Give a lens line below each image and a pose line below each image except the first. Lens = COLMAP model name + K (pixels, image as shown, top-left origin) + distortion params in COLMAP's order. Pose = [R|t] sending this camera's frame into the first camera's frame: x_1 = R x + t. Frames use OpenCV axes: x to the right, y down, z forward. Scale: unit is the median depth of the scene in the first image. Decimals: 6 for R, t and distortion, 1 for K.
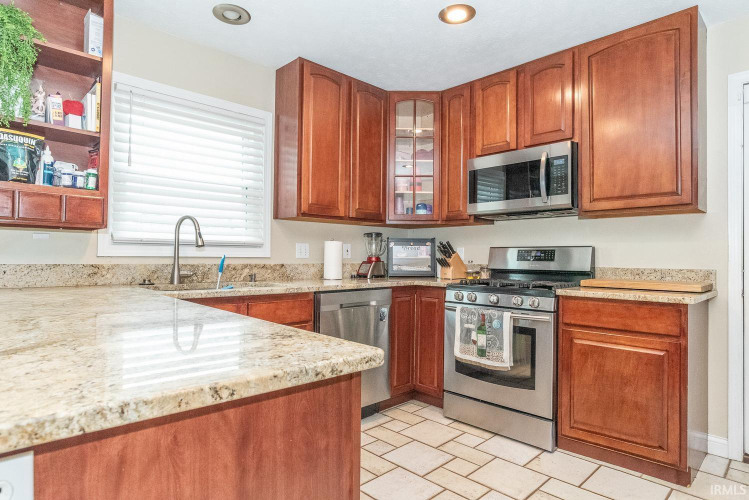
lens RADIAL K [[425.4, 0, 374.5], [0, 425.4, 250.0], [0, 0, 1]] dist [0.000802, 0.000671]
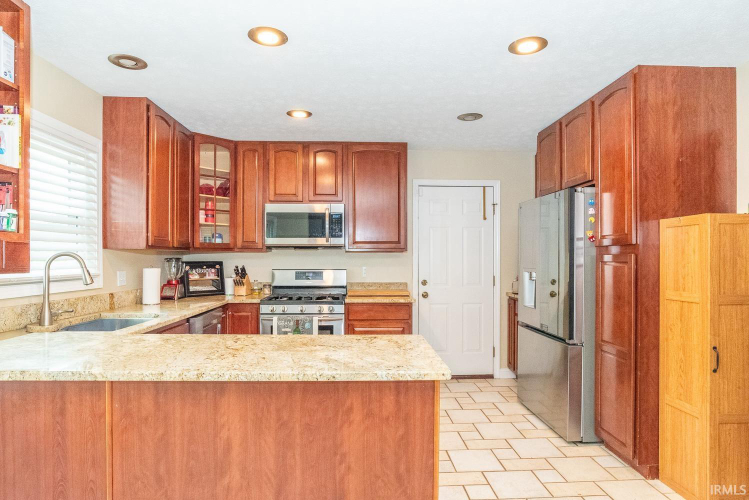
lens RADIAL K [[457.1, 0, 374.5], [0, 457.1, 250.0], [0, 0, 1]] dist [0.000320, 0.000189]
pose [[0.664427, 0.004658, 0.747339, -0.870139], [-0.006792, 0.999977, -0.000194, -0.103309], [-0.747322, -0.004947, 0.664443, -0.254161]]
